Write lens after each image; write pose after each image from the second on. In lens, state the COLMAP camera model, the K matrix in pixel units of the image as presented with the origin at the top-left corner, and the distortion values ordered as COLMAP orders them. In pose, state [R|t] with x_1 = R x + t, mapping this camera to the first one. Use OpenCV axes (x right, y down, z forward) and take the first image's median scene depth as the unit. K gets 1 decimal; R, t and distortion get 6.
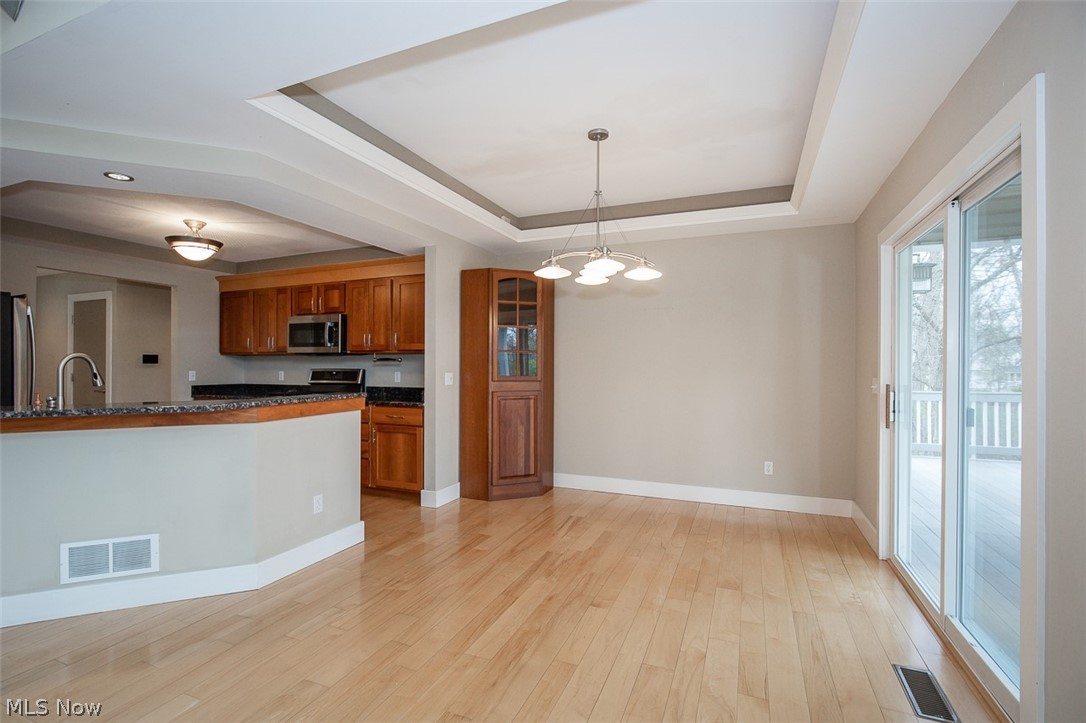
lens RADIAL K [[503.0, 0, 537.3], [0, 503.0, 361.2], [0, 0, 1]] dist [-0.013896, 0.002192]
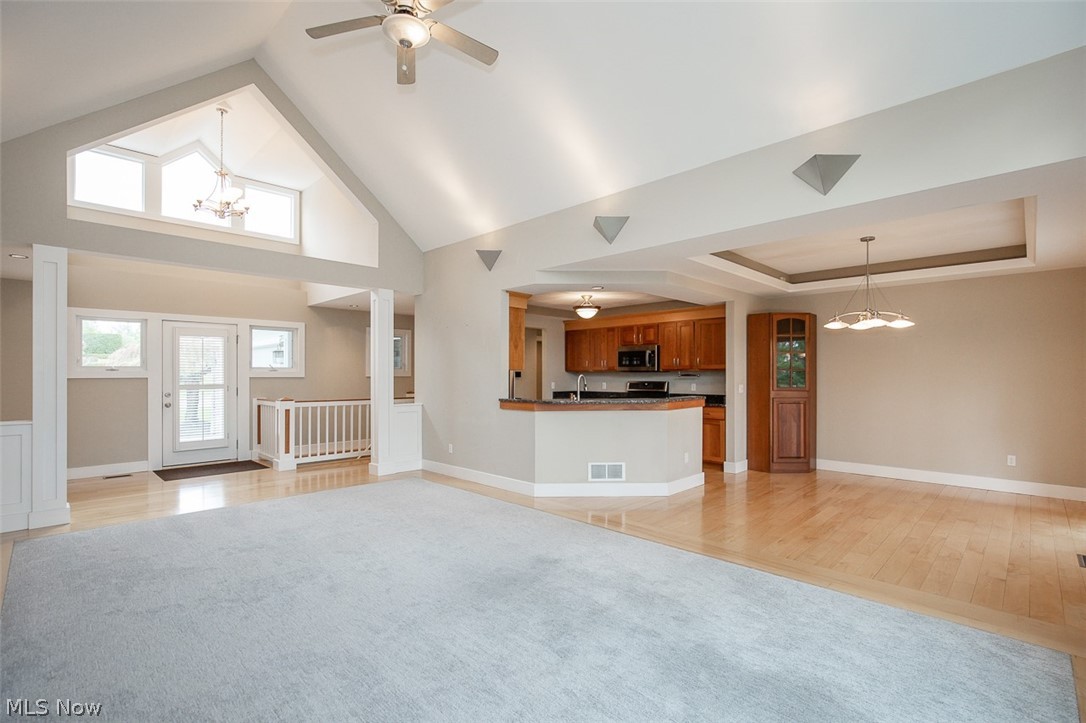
lens RADIAL K [[503.0, 0, 542.3], [0, 503.0, 371.4], [0, 0, 1]] dist [-0.013896, 0.002192]
pose [[0.929828, -0.004178, -0.367971, -0.182133], [0.004268, 0.999991, -0.000571, -0.017997], [0.367970, -0.001040, 0.929837, -0.616355]]
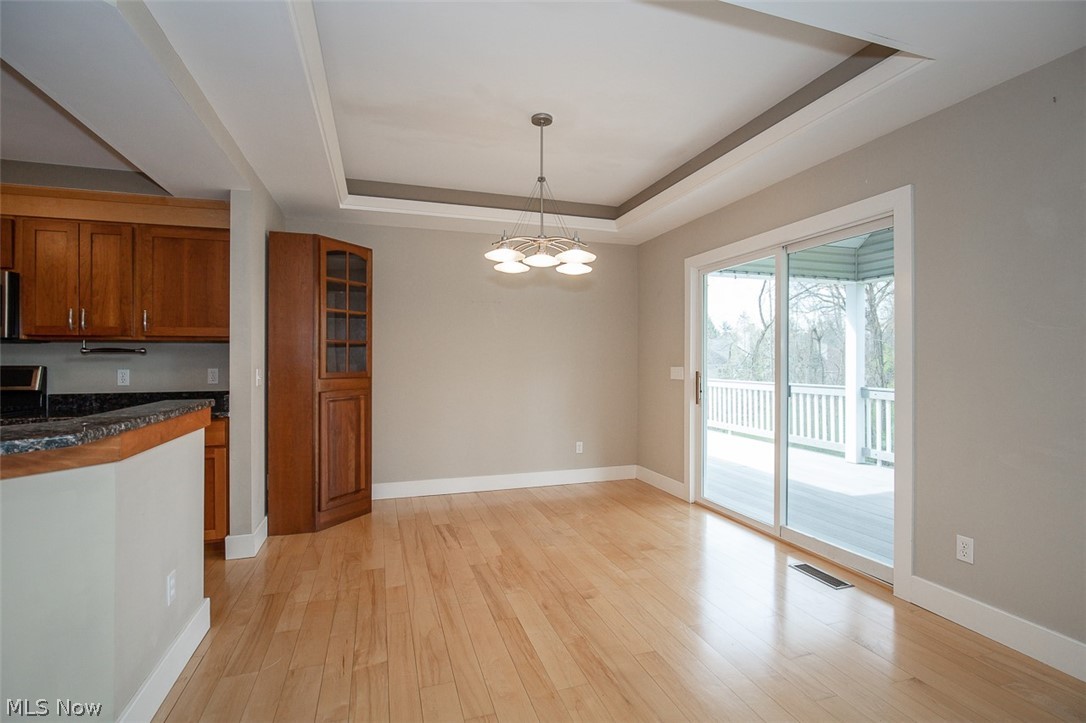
lens RADIAL K [[503.0, 0, 552.1], [0, 503.0, 357.0], [0, 0, 1]] dist [-0.013896, 0.002192]
pose [[0.748798, 0.000715, 0.662798, -0.351126], [-0.000498, 1.000000, -0.000517, 0.006177], [-0.662798, 0.000057, 0.748798, 0.177238]]
